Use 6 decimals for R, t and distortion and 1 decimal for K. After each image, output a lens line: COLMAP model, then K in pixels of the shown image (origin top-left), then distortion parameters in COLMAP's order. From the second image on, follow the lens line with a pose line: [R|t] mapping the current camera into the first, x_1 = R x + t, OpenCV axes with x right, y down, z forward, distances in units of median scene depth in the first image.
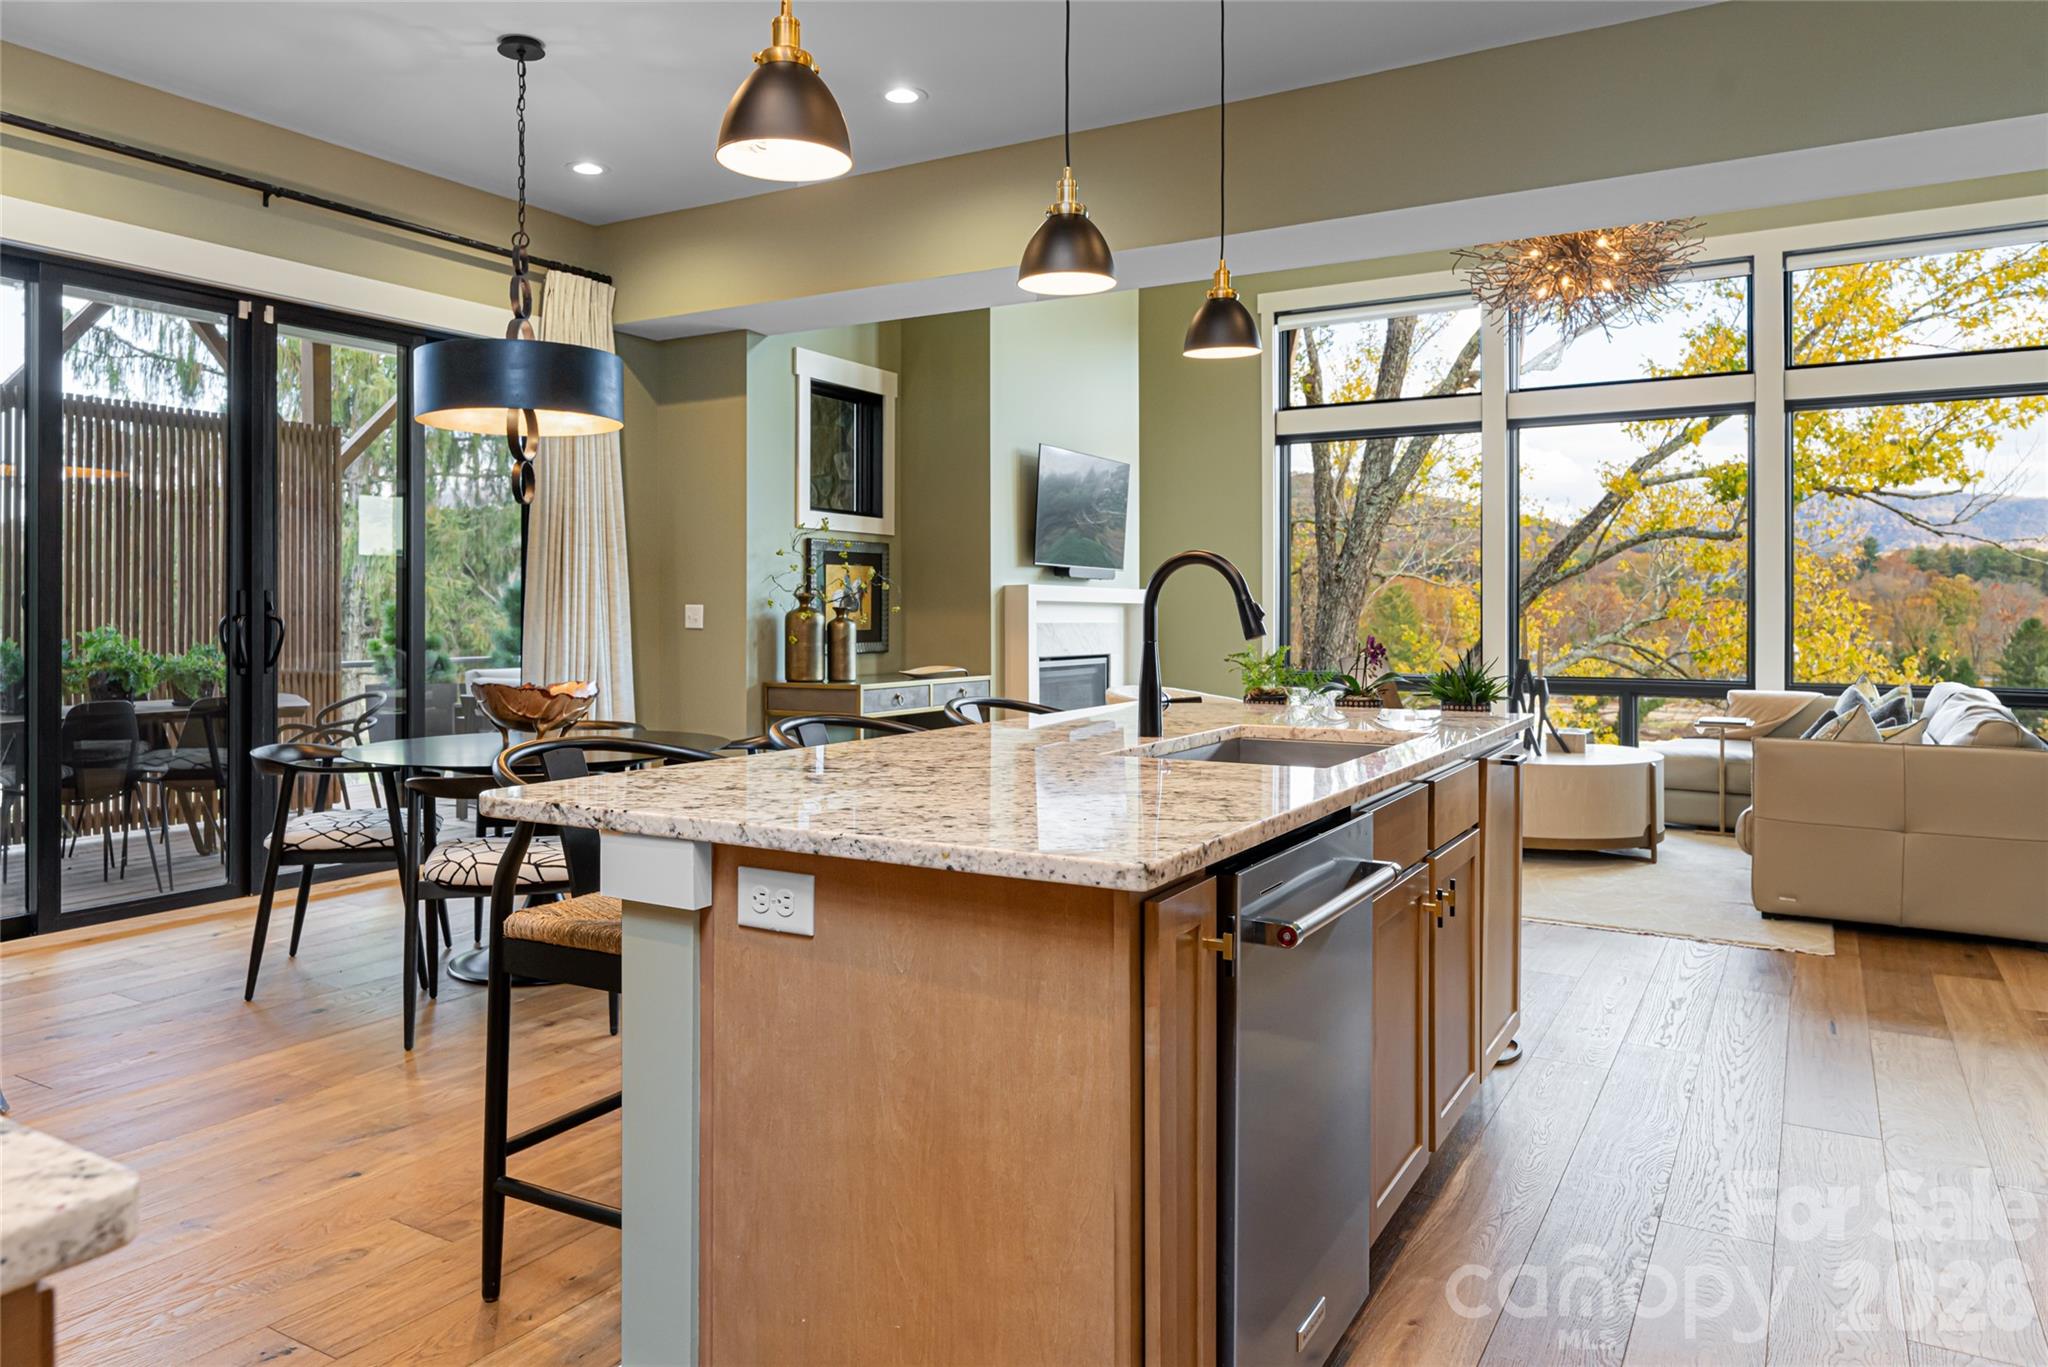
lens RADIAL K [[1394.9, 0, 974.2], [0, 1394.9, 617.4], [0, 0, 1]] dist [-0.007086, -0.000921]
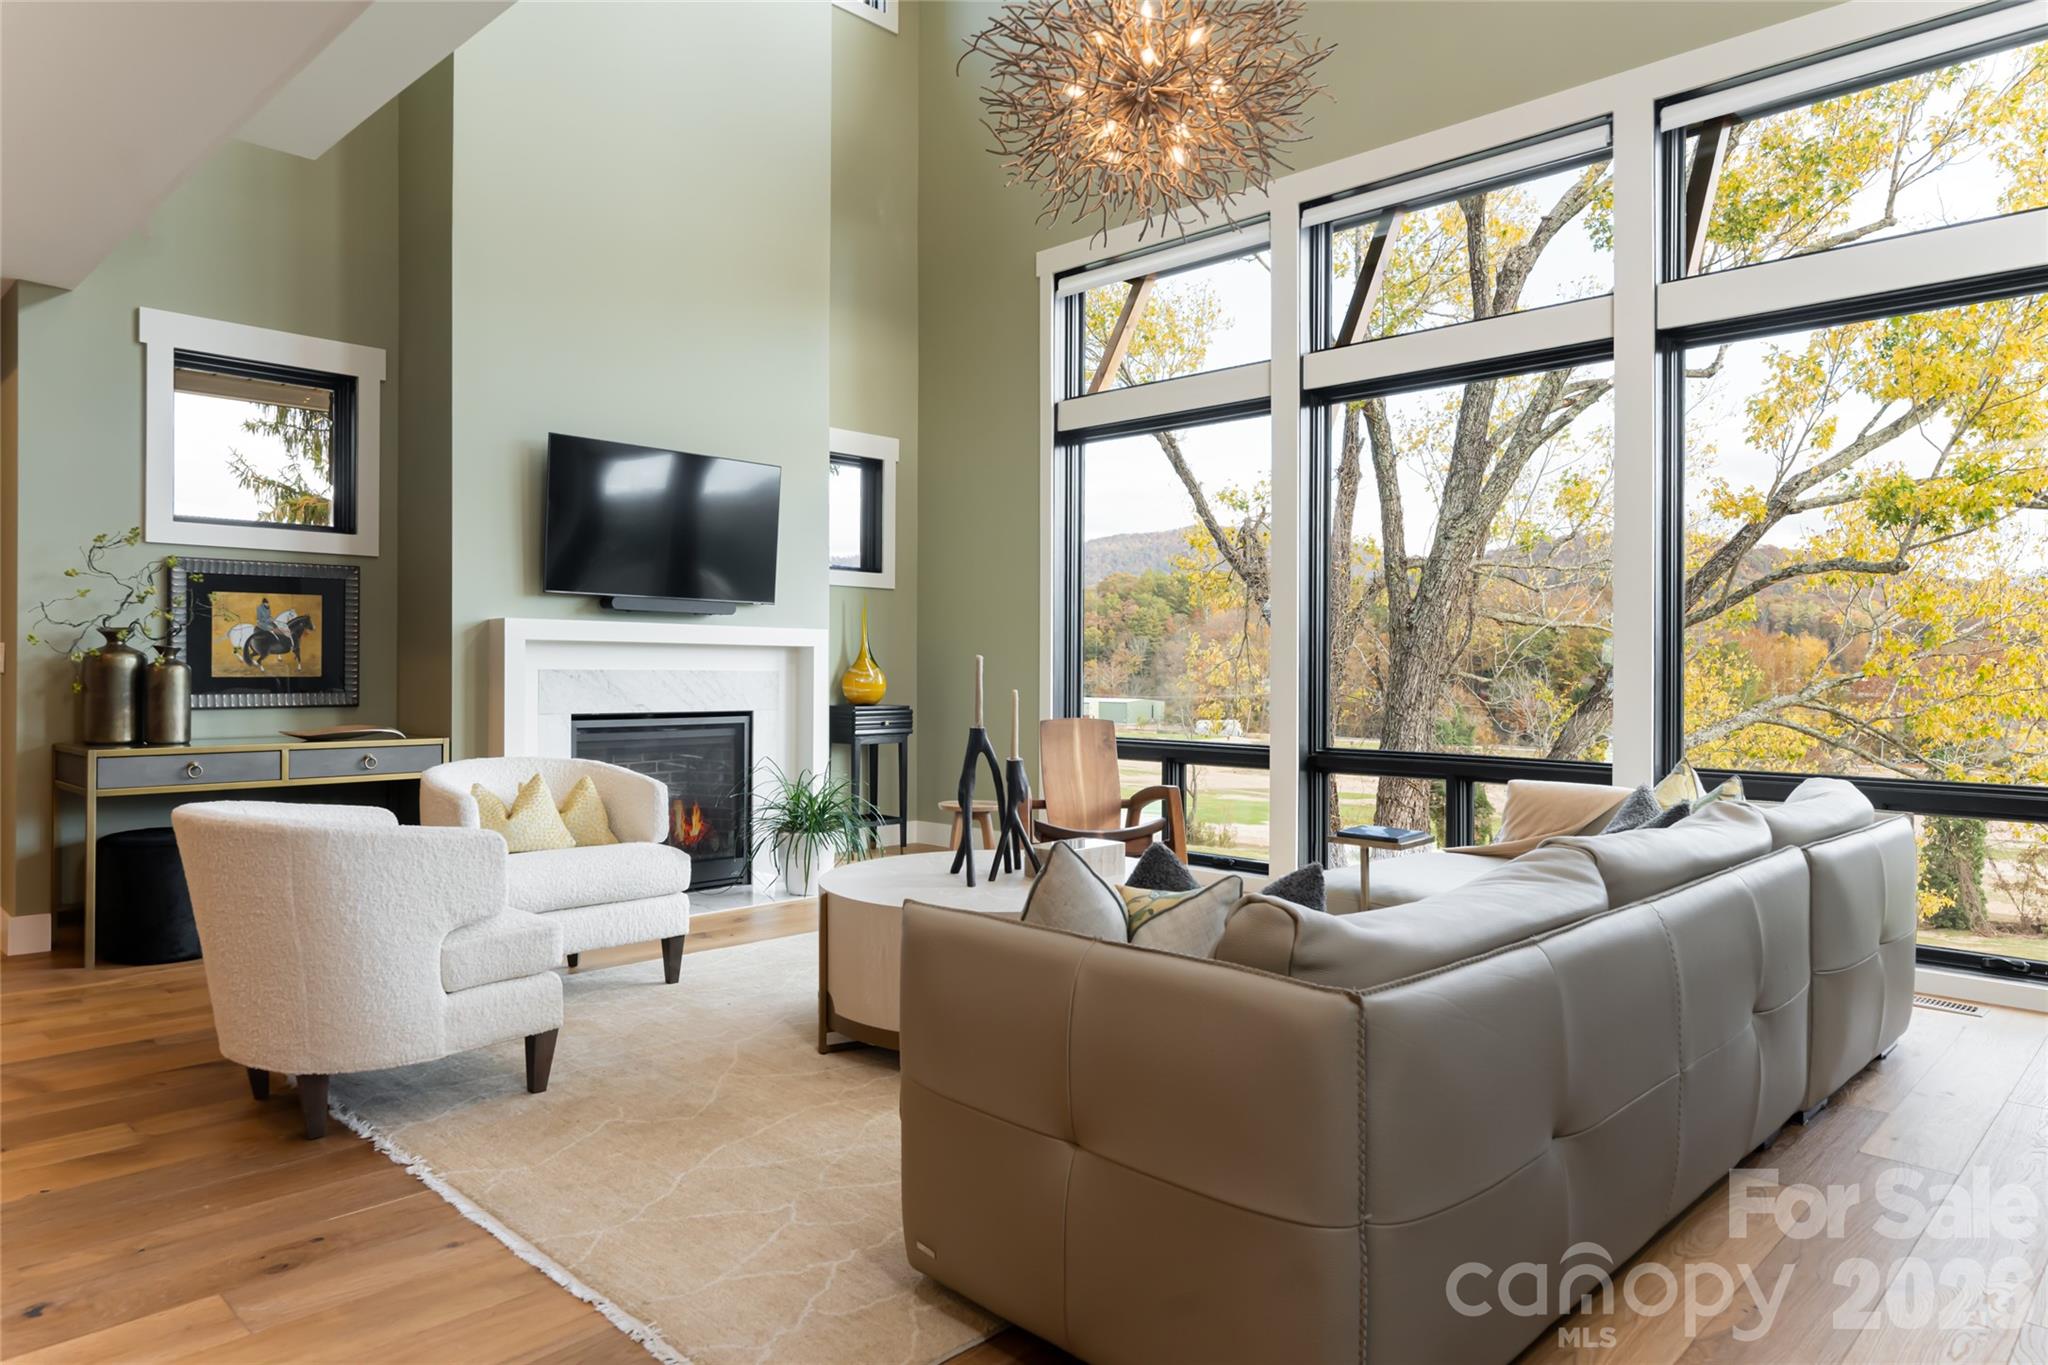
lens RADIAL K [[1290.3, 0, 1024.1], [0, 1290.3, 662.4], [0, 0, 1]] dist [0.005168, 0.000032]
pose [[0.973919, 0.004261, -0.226857, 0.419291], [-0.005916, 0.999961, -0.006618, 0.002837], [0.226820, 0.007787, 0.973906, 0.341556]]
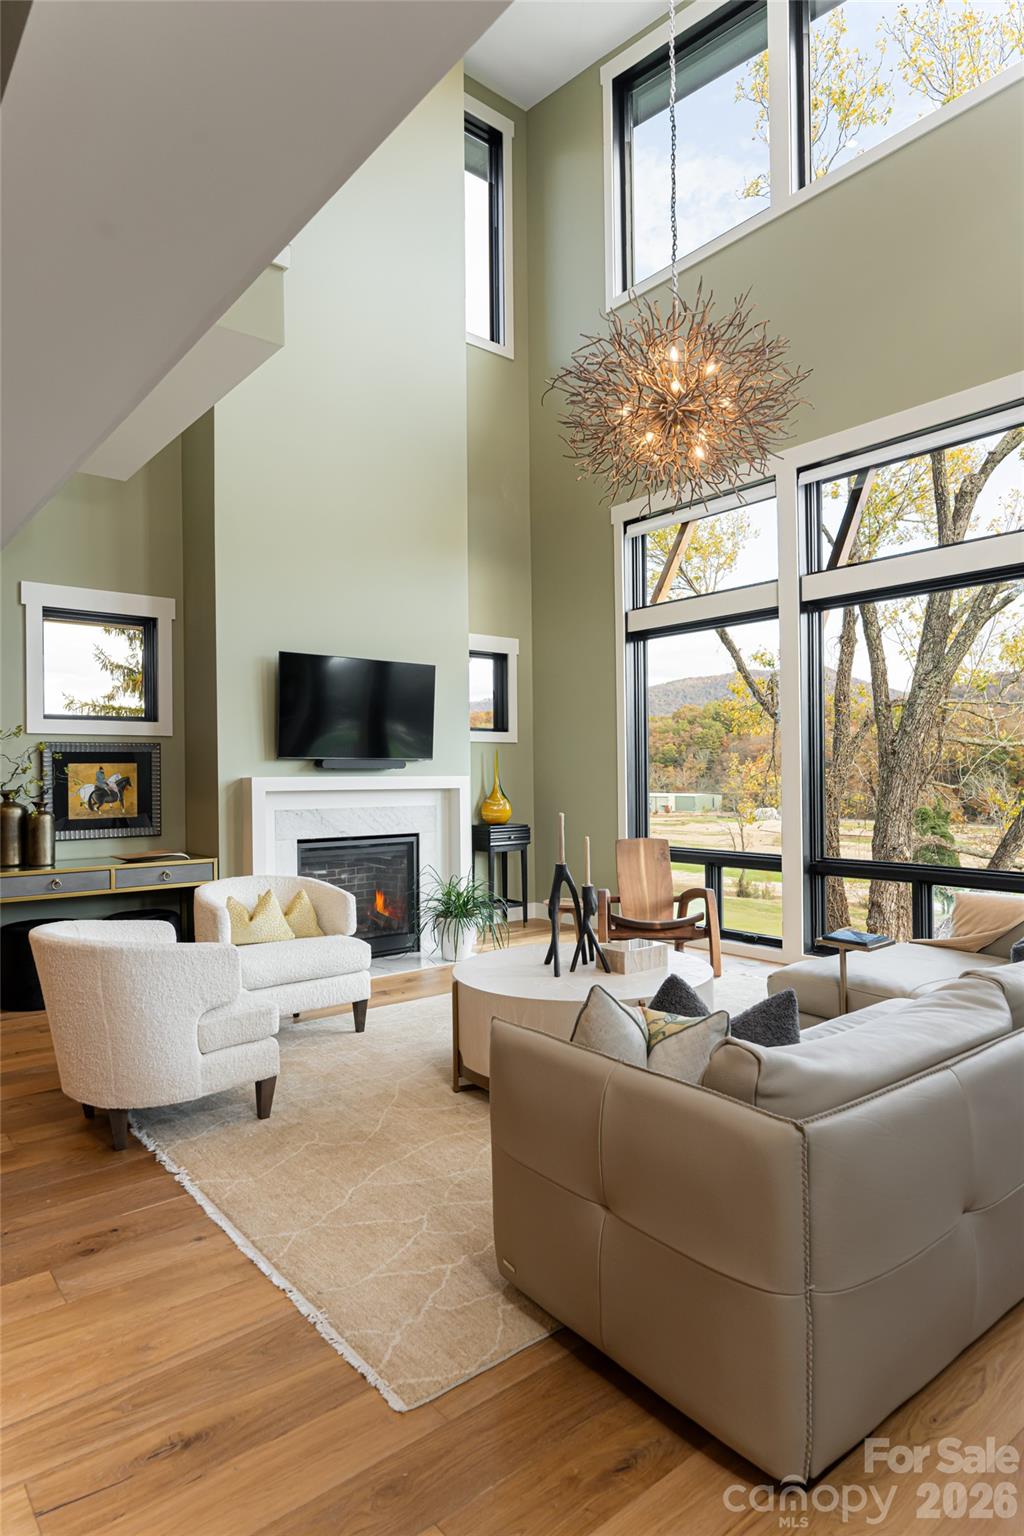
lens RADIAL K [[893.6, 0, 523.1], [0, 893.6, 768.5], [0, 0, 1]] dist [-0.002245, 0.000382]
pose [[0.942824, -0.010590, -0.333124, 0.432280], [0.008720, 0.999937, -0.007108, -0.021369], [0.333178, 0.003797, 0.942856, 0.349842]]
